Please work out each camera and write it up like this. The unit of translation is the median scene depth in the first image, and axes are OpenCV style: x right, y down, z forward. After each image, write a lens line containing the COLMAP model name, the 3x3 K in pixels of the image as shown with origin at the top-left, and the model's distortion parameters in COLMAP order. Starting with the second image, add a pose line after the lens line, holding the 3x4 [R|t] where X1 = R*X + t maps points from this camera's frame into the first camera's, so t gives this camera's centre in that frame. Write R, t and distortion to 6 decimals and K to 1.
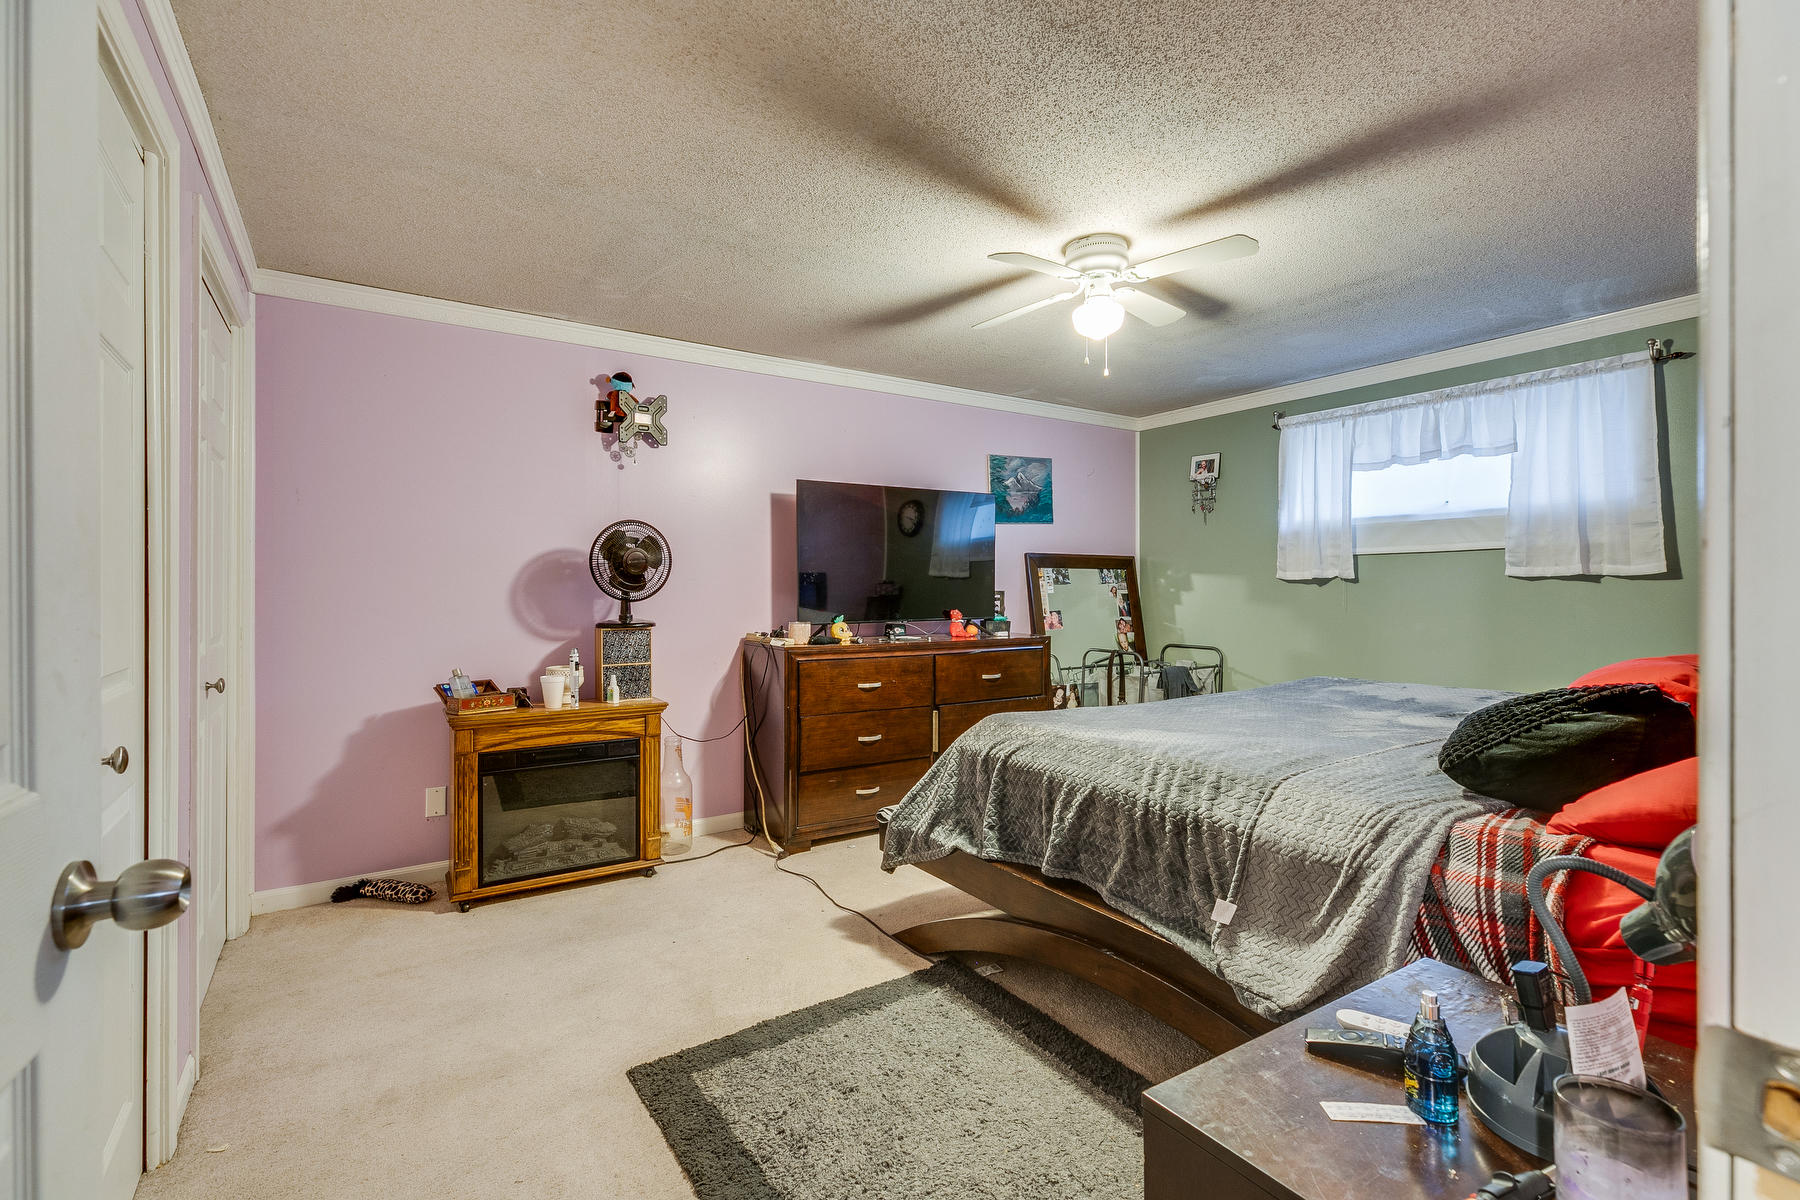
lens RADIAL K [[812.9, 0, 898.0], [0, 812.9, 588.3], [0, 0, 1]] dist [0.002093, -0.000274]
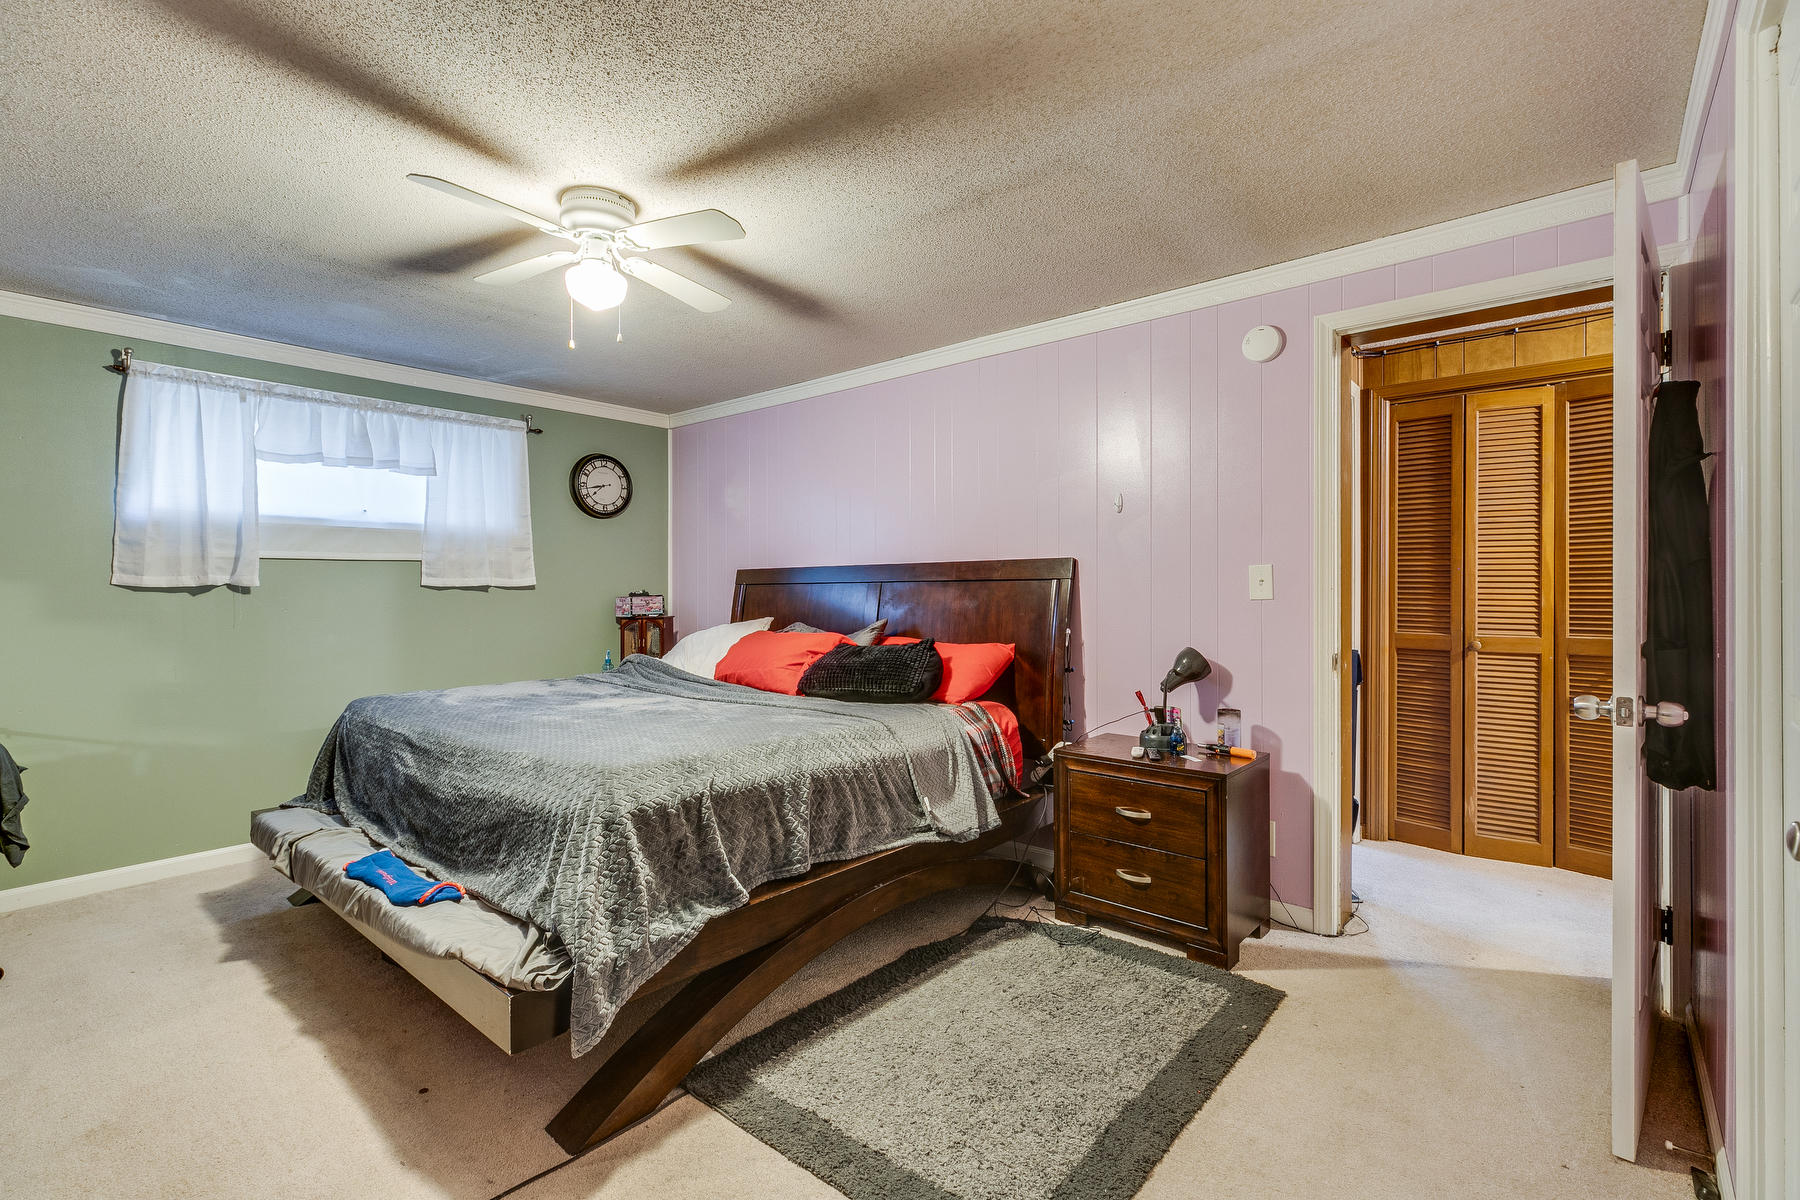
lens RADIAL K [[812.9, 0, 901.8], [0, 812.9, 592.4], [0, 0, 1]] dist [0.002093, -0.000274]
pose [[-0.283918, 0.001818, 0.958847, -0.494546], [0.005758, 0.999983, -0.000191, -0.002061], [-0.958831, 0.005467, -0.283924, 0.683638]]
